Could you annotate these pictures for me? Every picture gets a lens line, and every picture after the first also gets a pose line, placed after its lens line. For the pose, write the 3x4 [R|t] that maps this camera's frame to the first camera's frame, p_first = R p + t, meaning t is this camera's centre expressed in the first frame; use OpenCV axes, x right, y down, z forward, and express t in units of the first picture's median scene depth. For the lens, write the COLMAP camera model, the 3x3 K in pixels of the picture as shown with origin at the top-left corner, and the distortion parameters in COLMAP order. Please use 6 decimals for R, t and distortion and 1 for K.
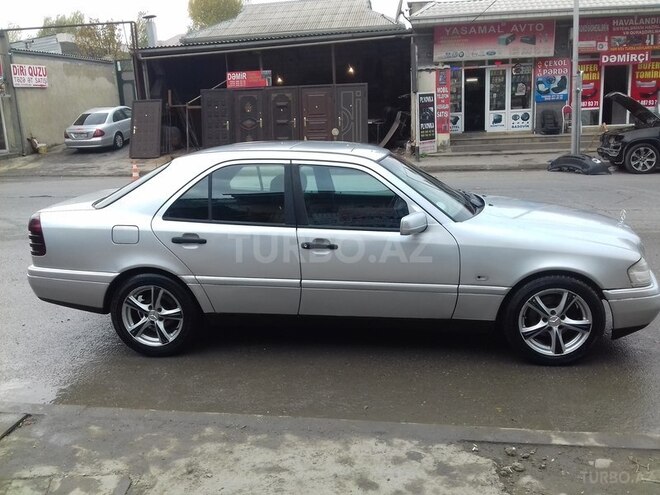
lens RADIAL K [[637.8, 0, 332.8], [0, 637.8, 247.9], [0, 0, 1]] dist [0.000037, 0.000000]
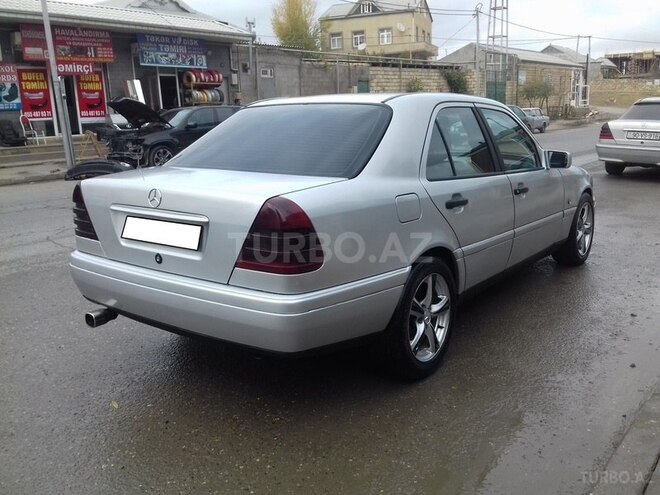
lens RADIAL K [[637.8, 0, 324.3], [0, 637.8, 251.3], [0, 0, 1]] dist [0.000037, 0.000000]
pose [[0.489703, -0.168794, 0.855394, -0.252691], [0.205378, 0.975806, 0.074979, -0.011623], [-0.847355, 0.138962, 0.512522, 0.194613]]
